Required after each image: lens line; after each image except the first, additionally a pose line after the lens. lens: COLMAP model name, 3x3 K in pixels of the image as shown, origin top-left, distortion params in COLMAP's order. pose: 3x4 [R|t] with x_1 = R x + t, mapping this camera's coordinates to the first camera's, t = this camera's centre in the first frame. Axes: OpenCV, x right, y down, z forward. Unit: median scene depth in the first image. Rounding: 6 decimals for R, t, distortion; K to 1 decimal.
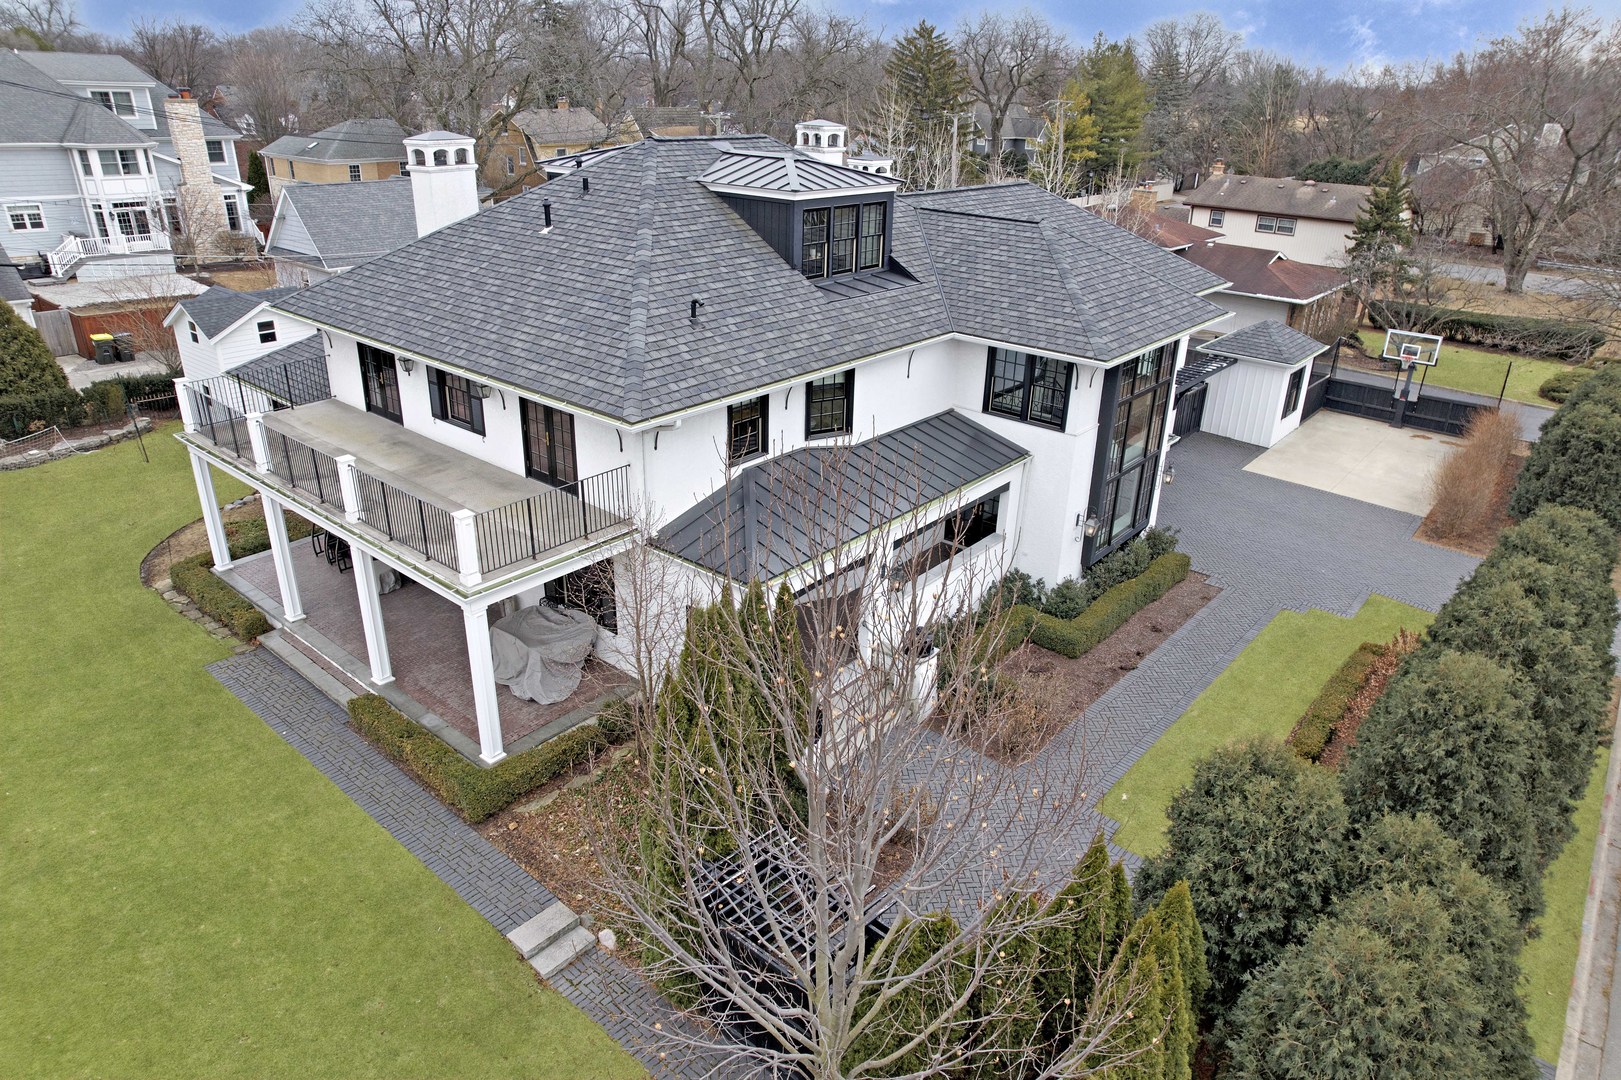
lens RADIAL K [[1019.1, 0, 810.5], [0, 1019.1, 540.0], [0, 0, 1]] dist [-0.076421, 0.070742]
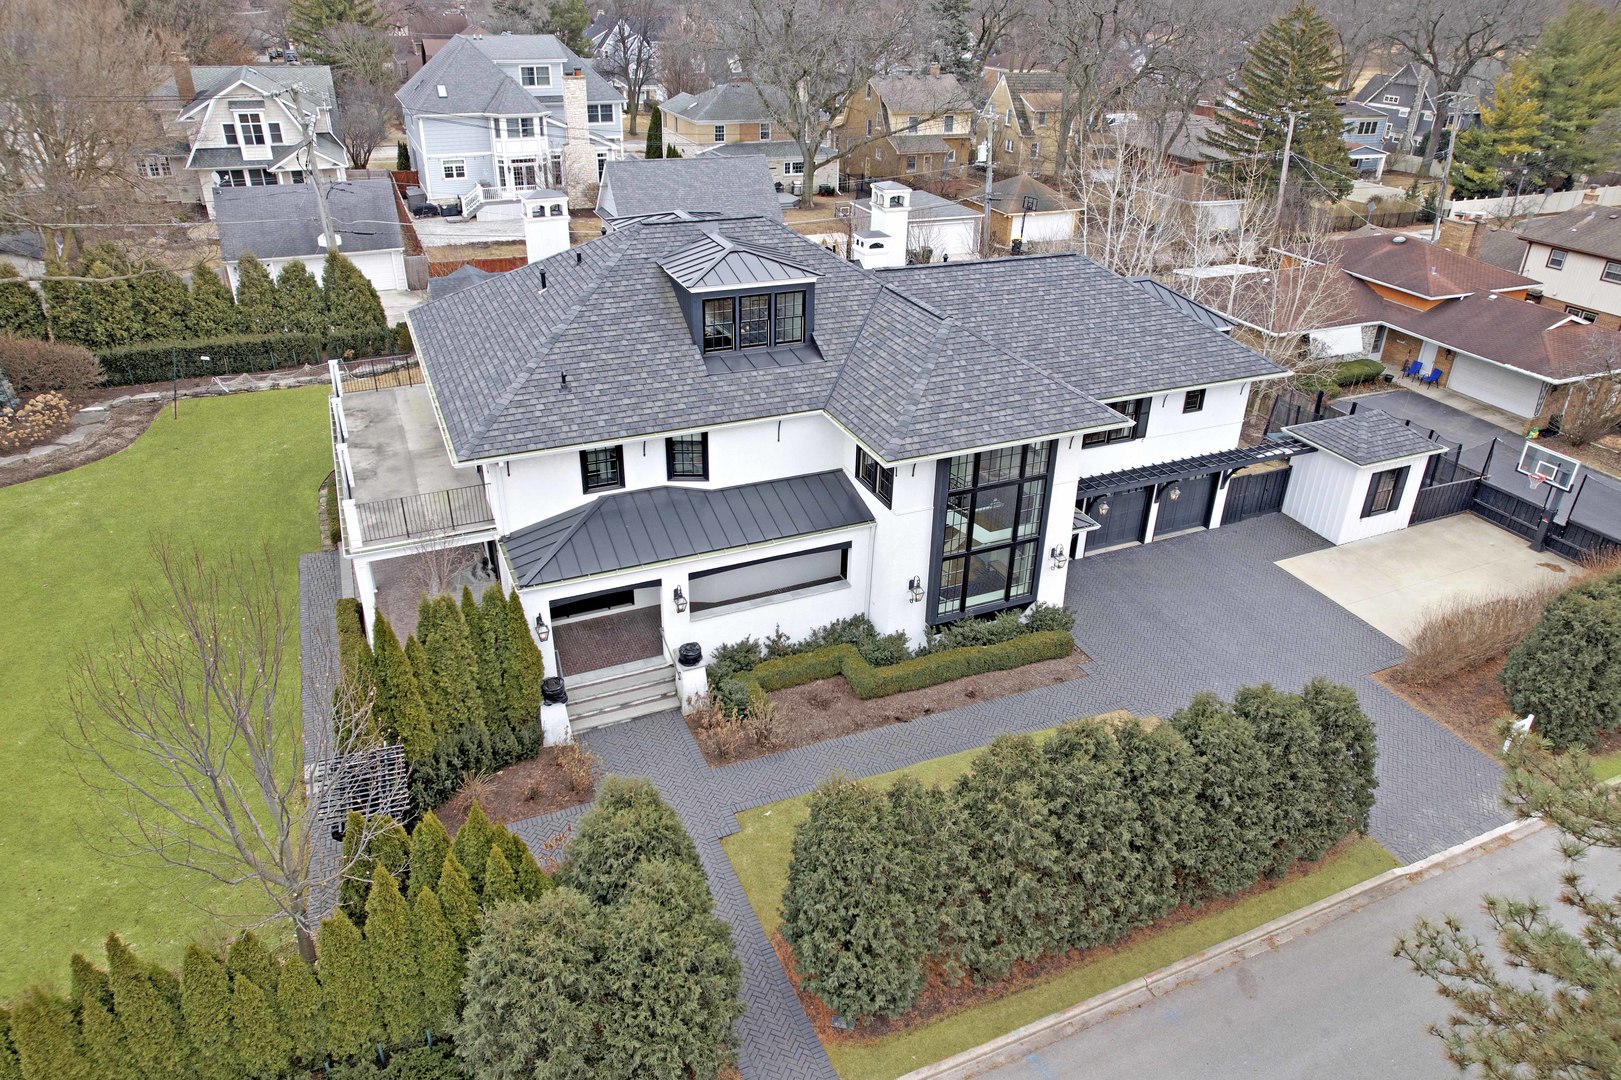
lens RADIAL K [[1030.8, 0, 804.7], [0, 1030.8, 522.2], [0, 0, 1]] dist [-0.085624, 0.081776]
pose [[0.907653, 0.195220, -0.371559, 0.564339], [-0.179671, 0.980756, 0.076391, -0.154299], [0.379322, -0.002578, 0.925261, -0.122022]]
